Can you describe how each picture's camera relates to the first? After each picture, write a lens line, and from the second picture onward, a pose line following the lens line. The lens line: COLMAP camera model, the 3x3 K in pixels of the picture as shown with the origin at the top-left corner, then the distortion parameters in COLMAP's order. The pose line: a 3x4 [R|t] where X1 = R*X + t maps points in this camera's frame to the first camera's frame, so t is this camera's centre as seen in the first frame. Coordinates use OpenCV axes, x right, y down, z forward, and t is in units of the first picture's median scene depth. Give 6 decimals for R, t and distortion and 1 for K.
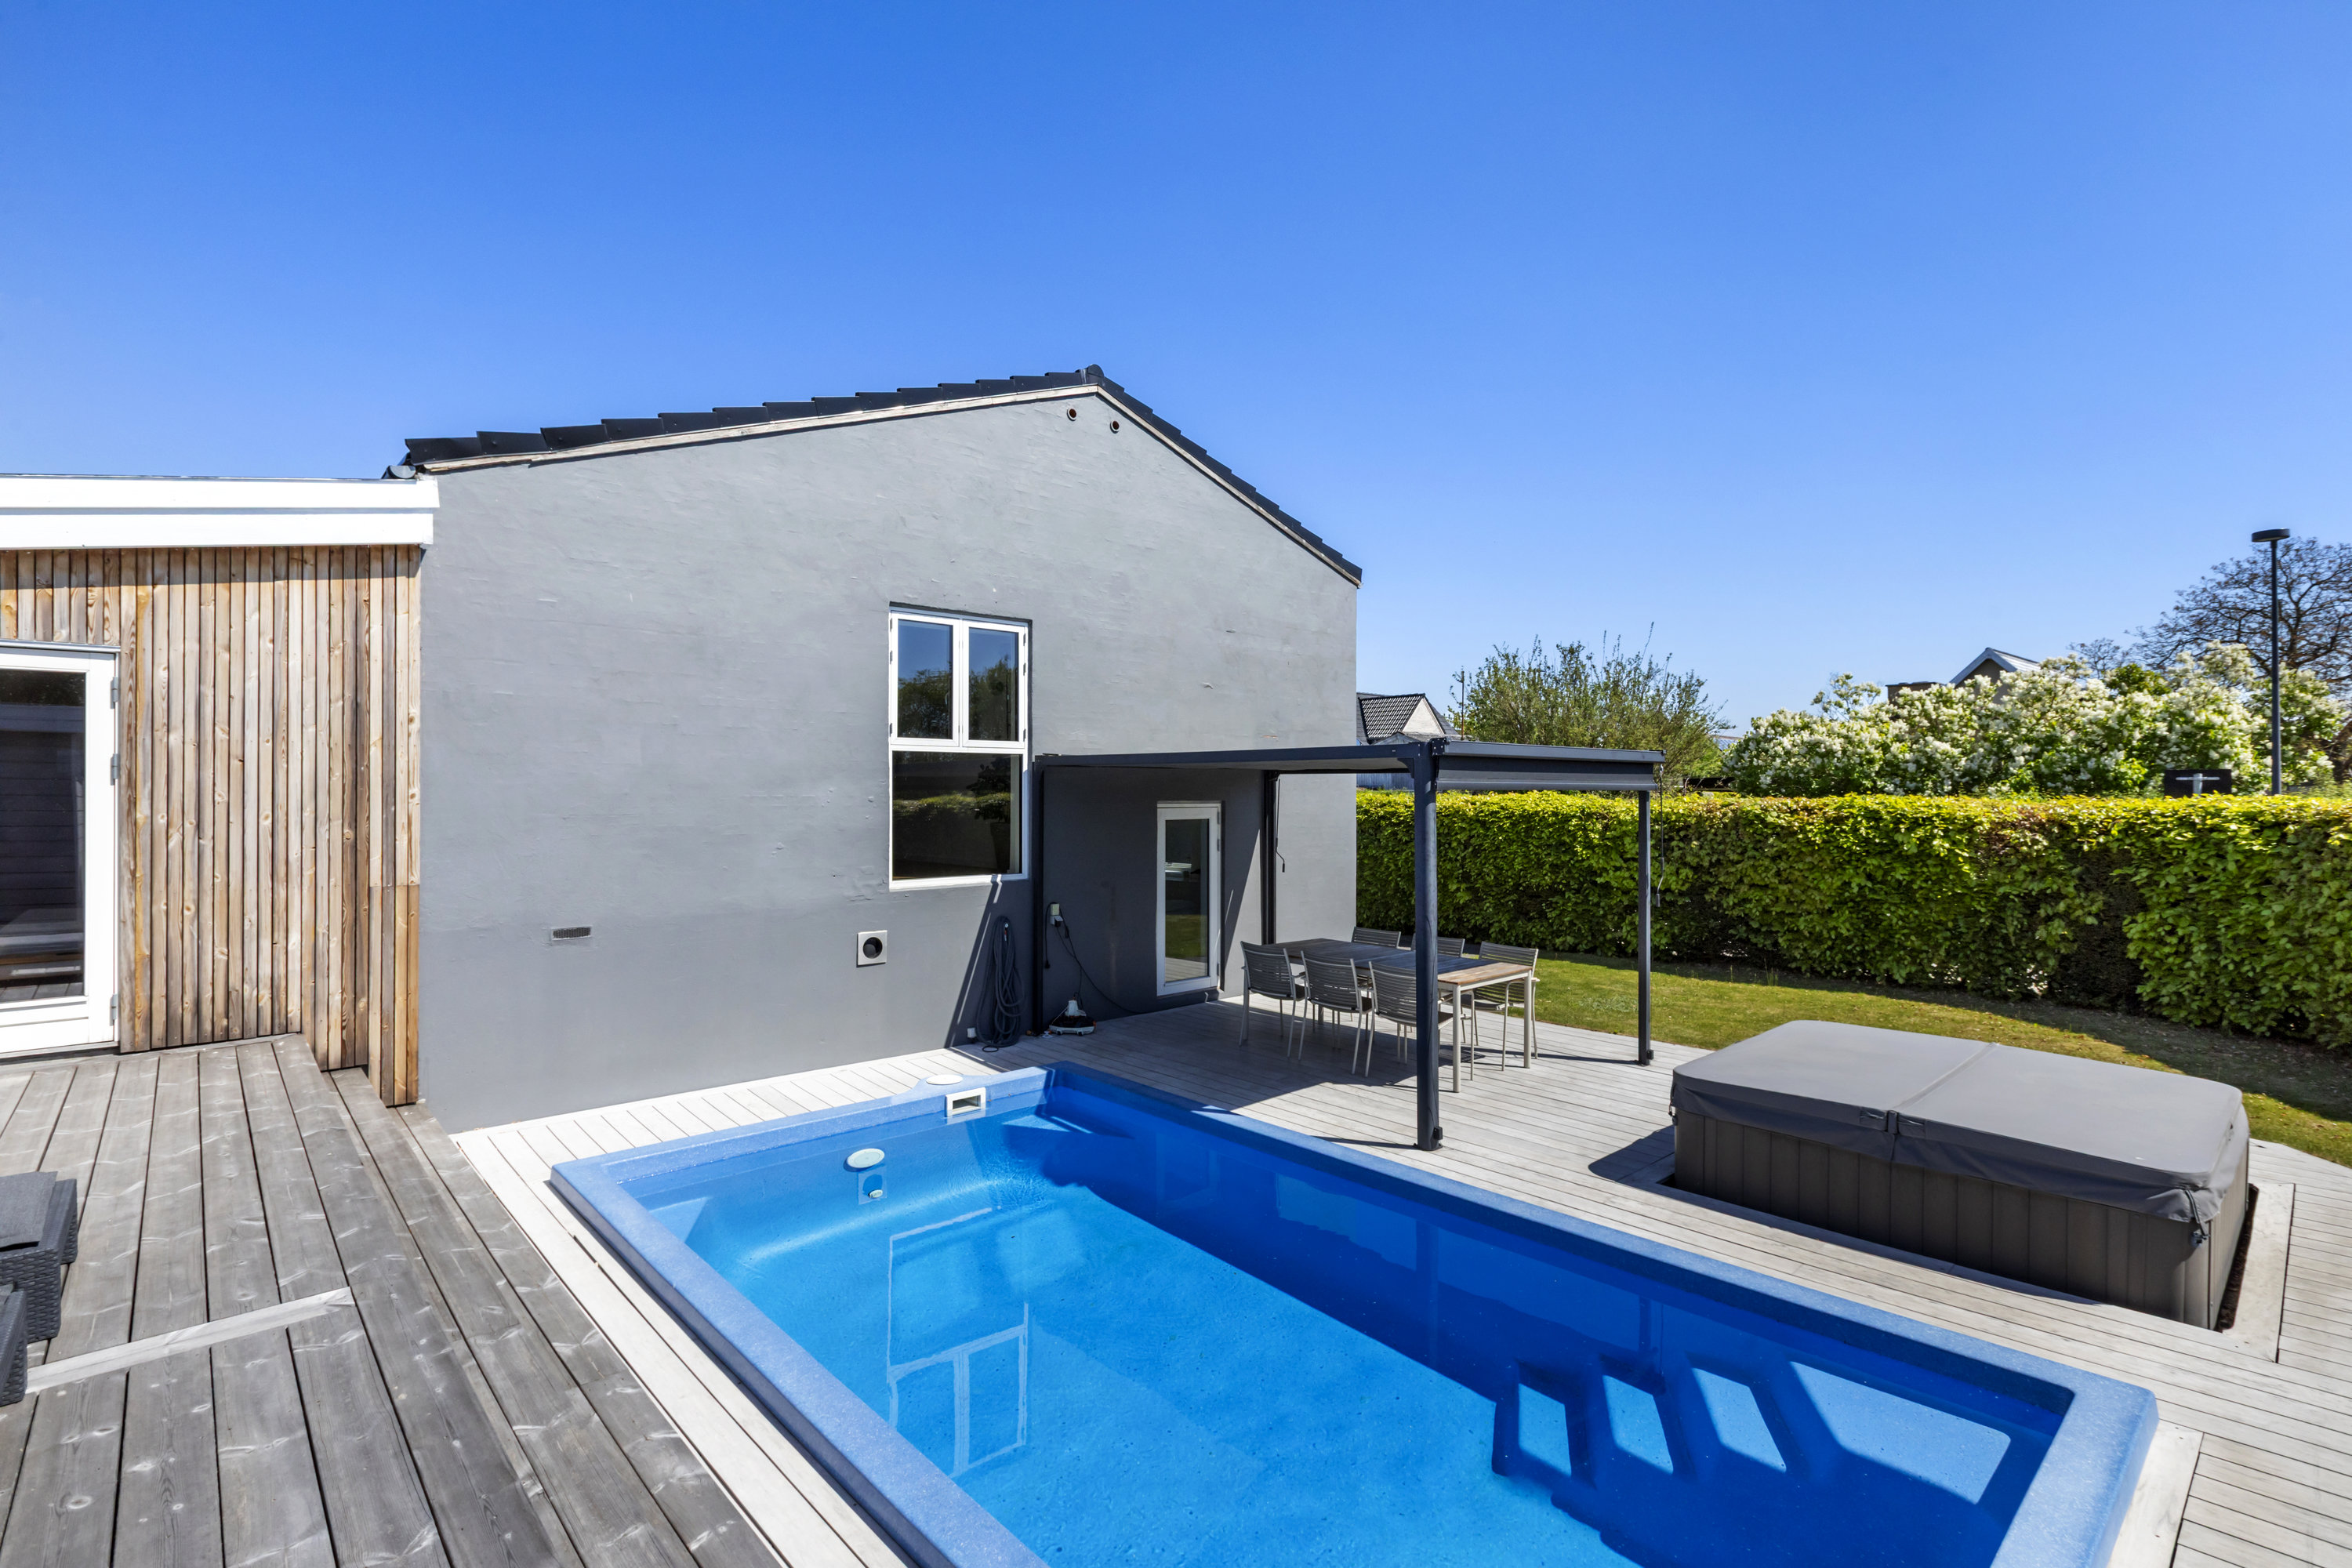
lens RADIAL K [[1087.7, 0, 1176.0], [0, 1087.7, 784.0], [0, 0, 1]] dist [-0.007651, -0.000179]
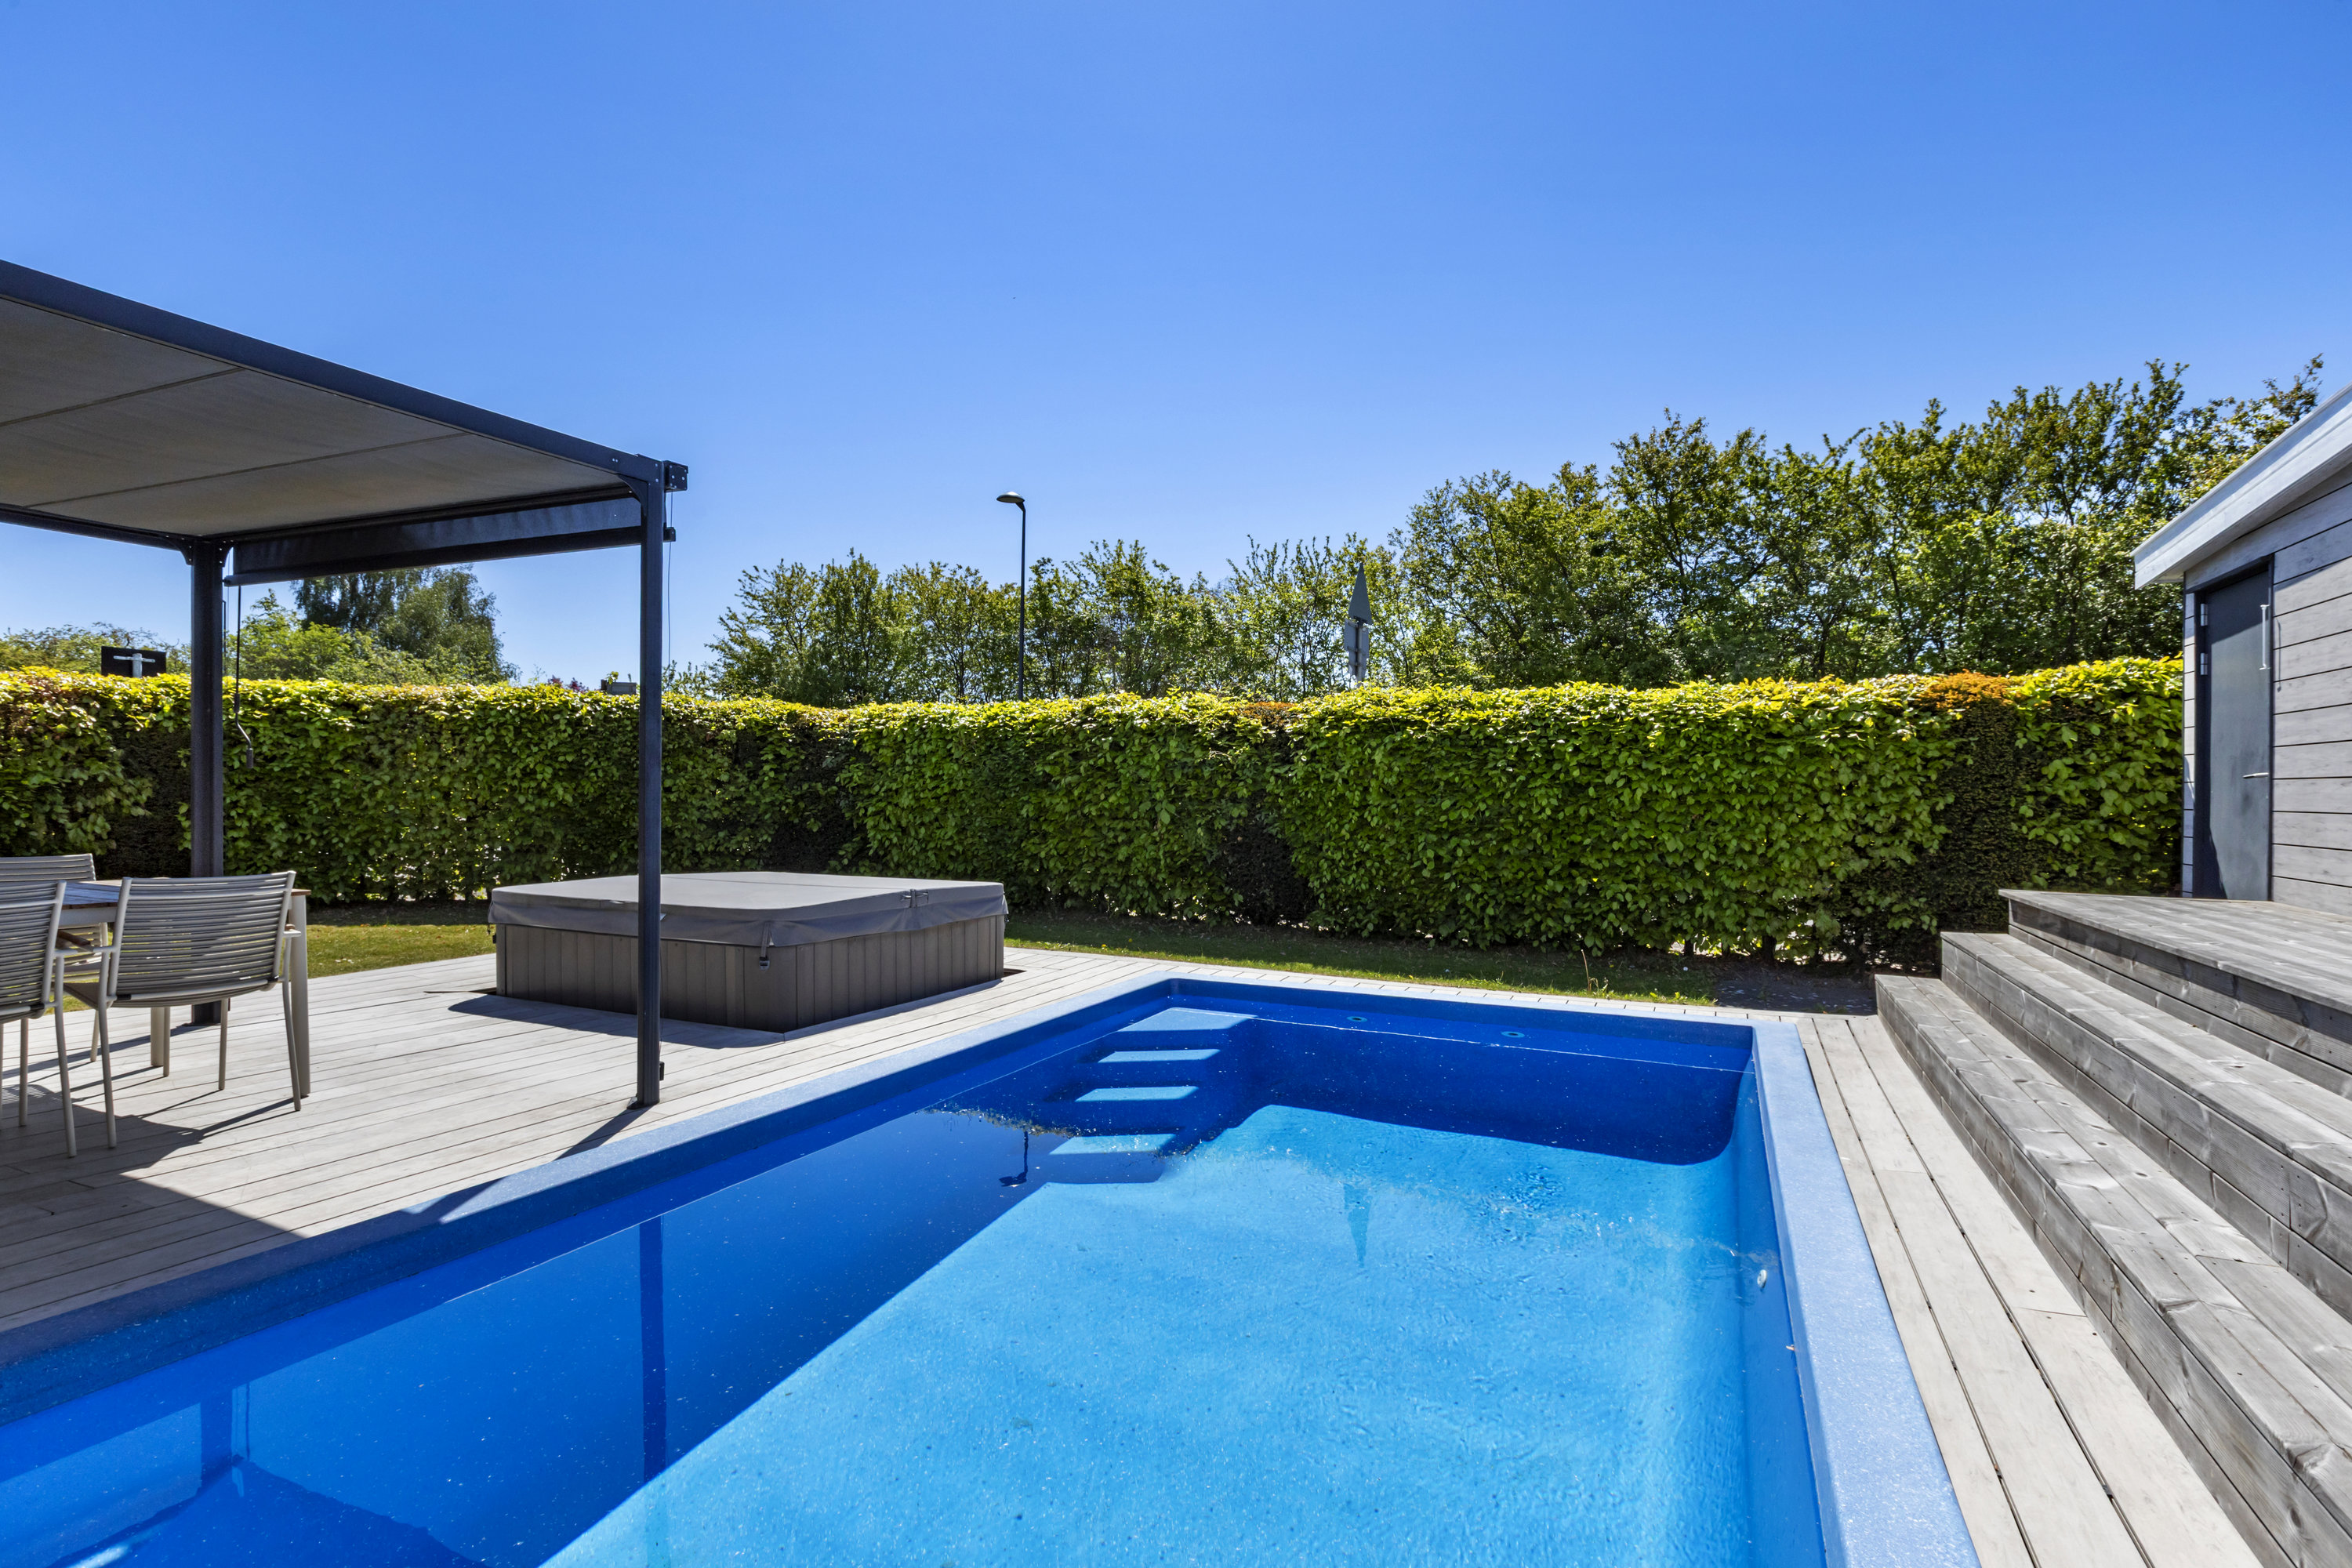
lens RADIAL K [[1173.6, 0, 1154.9], [0, 1173.6, 777.7], [0, 0, 1]] dist [-0.002554, -0.000516]
pose [[-0.377603, -0.000517, 0.925967, -0.524745], [-0.023115, 0.999693, -0.008868, 0.146916], [-0.925679, -0.024752, -0.377500, 1.000240]]
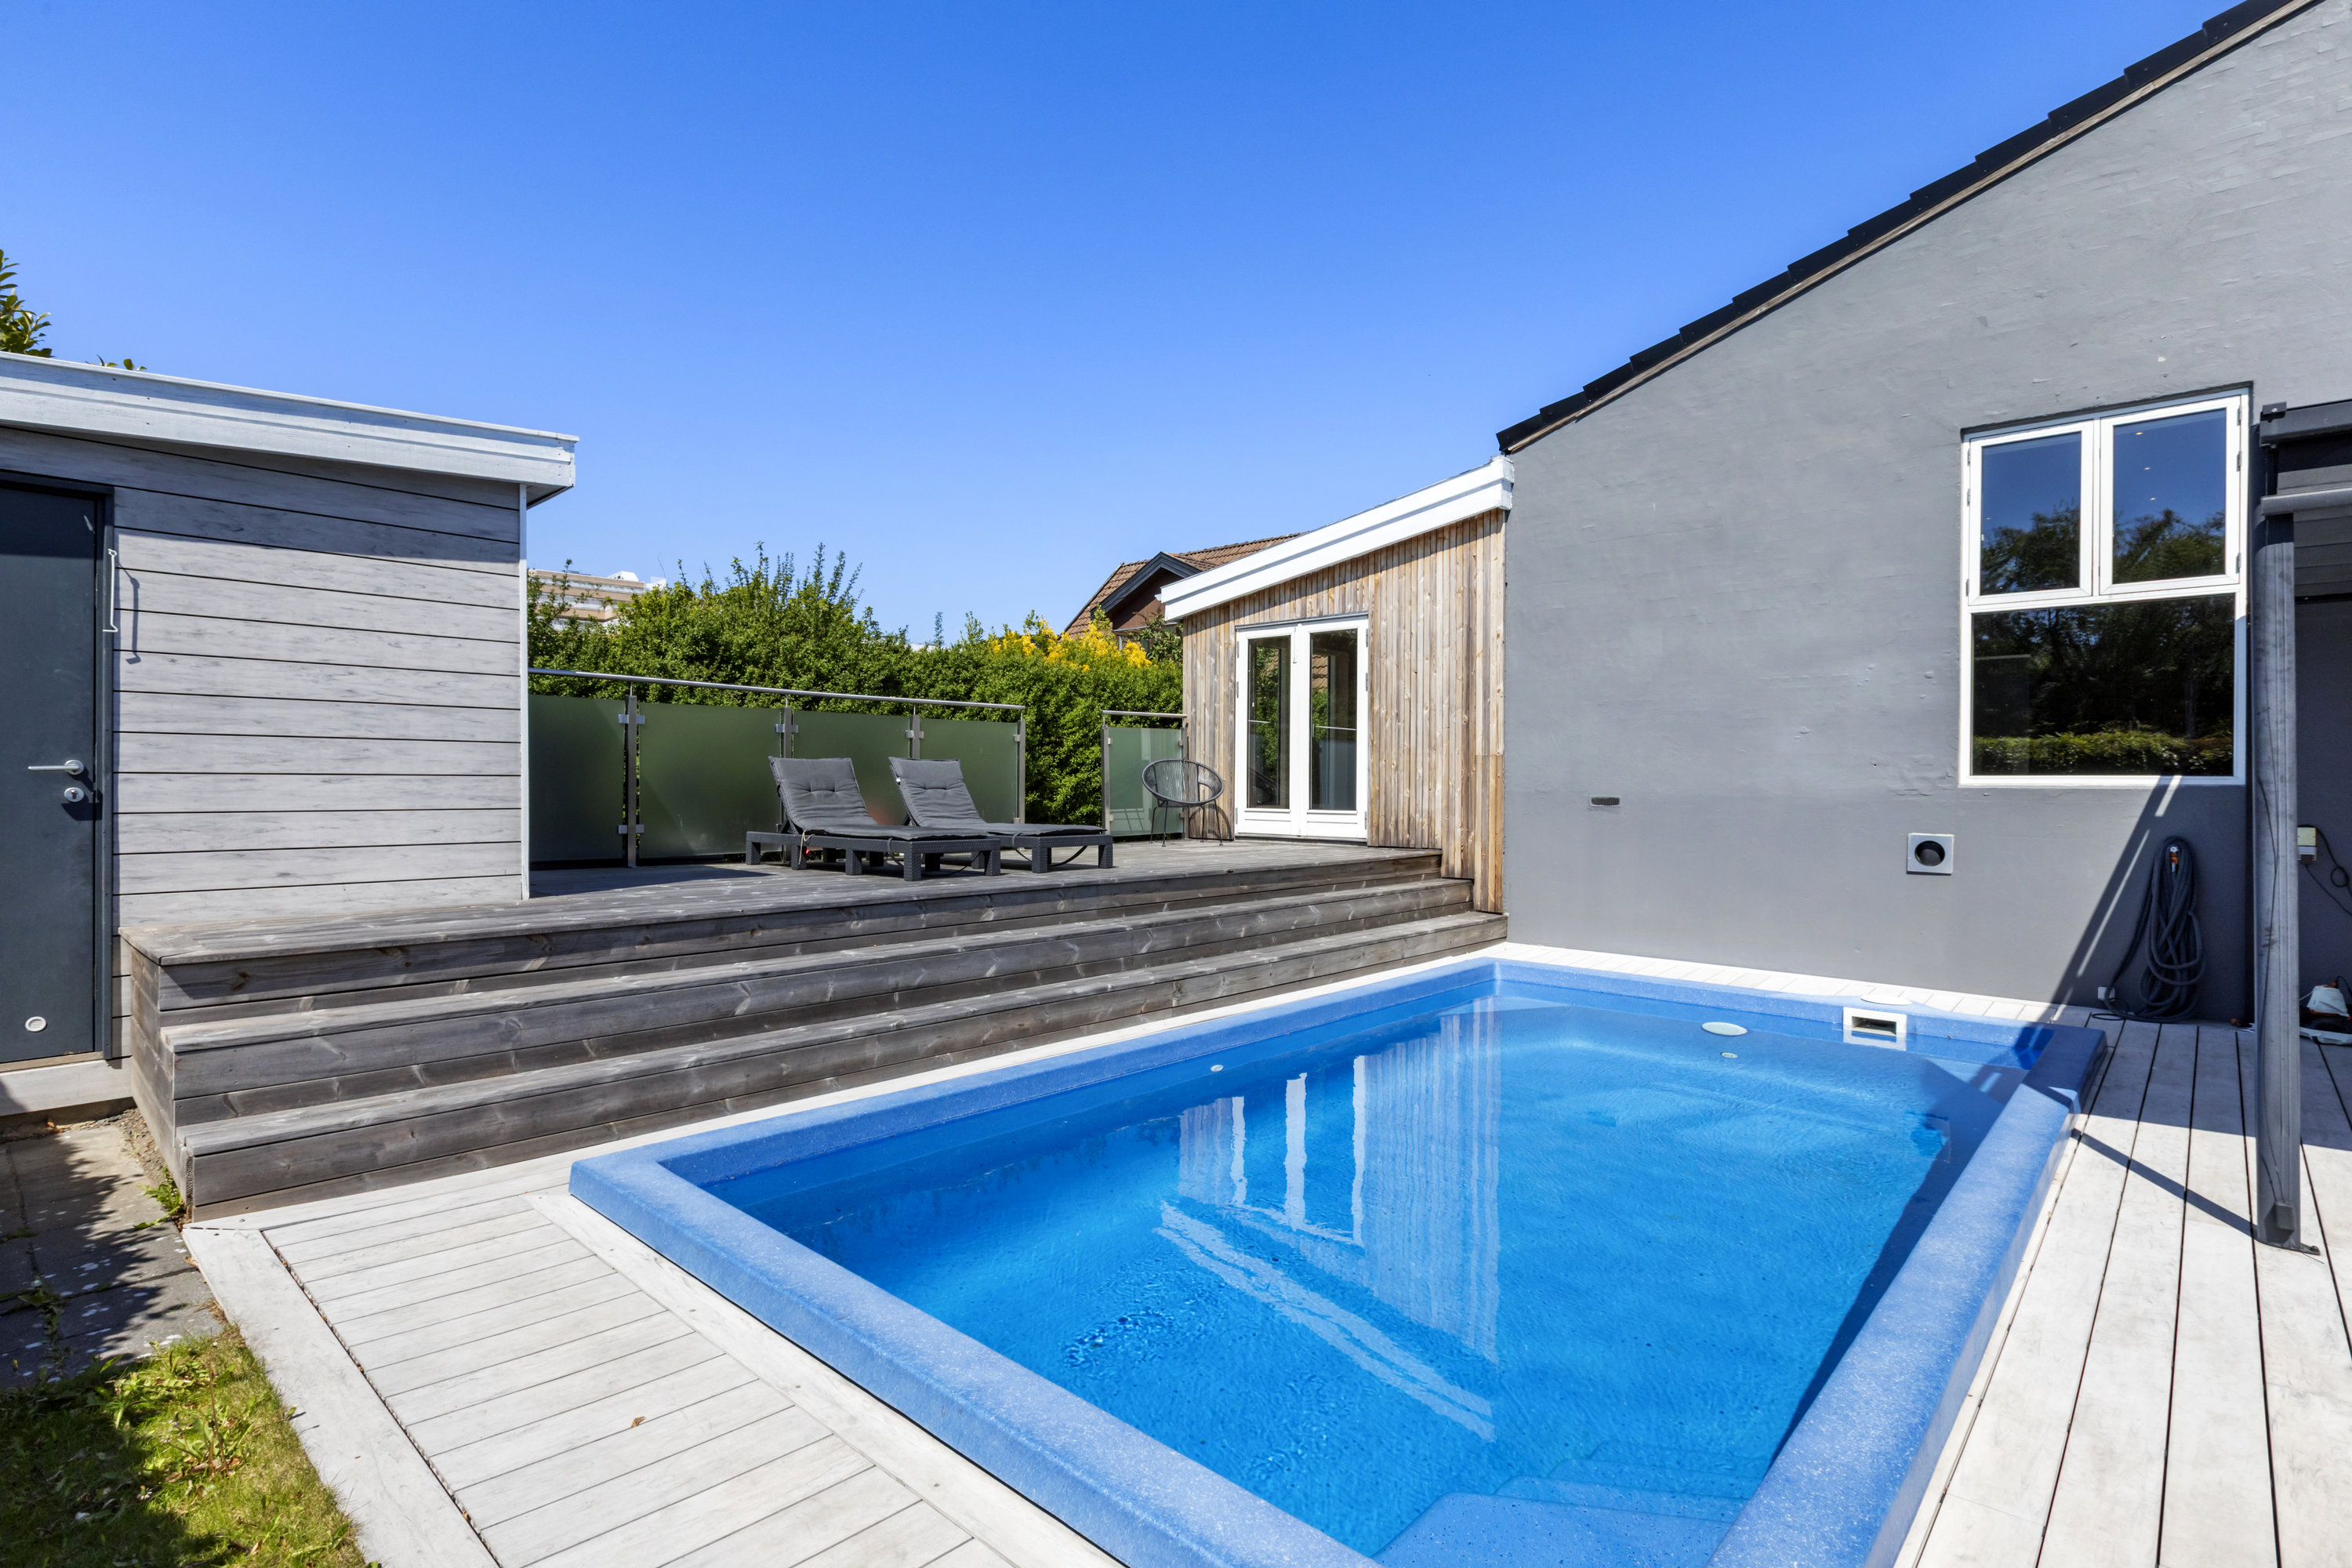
lens RADIAL K [[1147.1, 0, 1175.3], [0, 1147.1, 780.7], [0, 0, 1]] dist [-0.003046, -0.000026]
pose [[0.090409, 0.000176, -0.995905, 0.713963], [-0.000017, 1.000000, 0.000175, 0.125563], [0.995905, 0.000002, 0.090409, 0.456429]]
